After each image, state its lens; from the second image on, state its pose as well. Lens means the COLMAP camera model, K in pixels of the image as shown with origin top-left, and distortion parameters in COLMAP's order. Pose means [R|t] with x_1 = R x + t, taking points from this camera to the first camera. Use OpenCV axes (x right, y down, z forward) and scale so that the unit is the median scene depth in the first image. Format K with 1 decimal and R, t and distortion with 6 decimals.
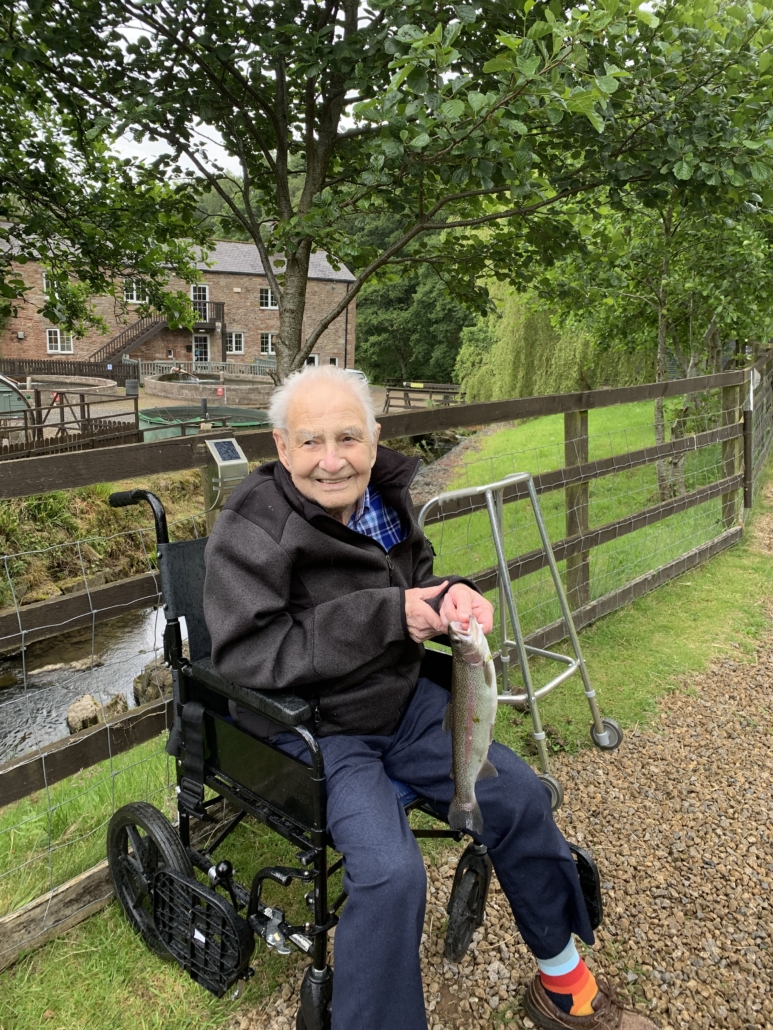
lens RADIAL K [[789.6, 0, 385.9], [0, 789.6, 571.0], [0, 0, 1]] dist [0.094341, -0.198303]
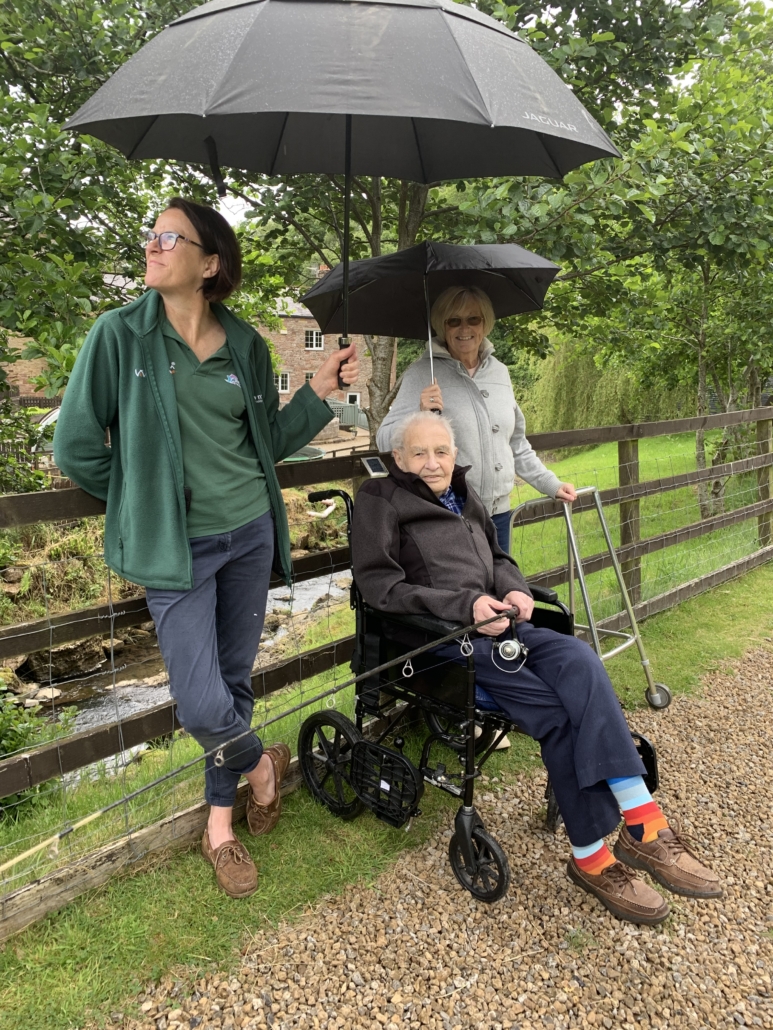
lens RADIAL K [[789.6, 0, 385.9], [0, 789.6, 571.0], [0, 0, 1]] dist [0.094341, -0.198303]
pose [[0.998882, 0.005519, -0.046941, -0.055787], [-0.007616, 0.998975, -0.044613, 0.042672], [0.046647, 0.044921, 0.997901, -0.164757]]
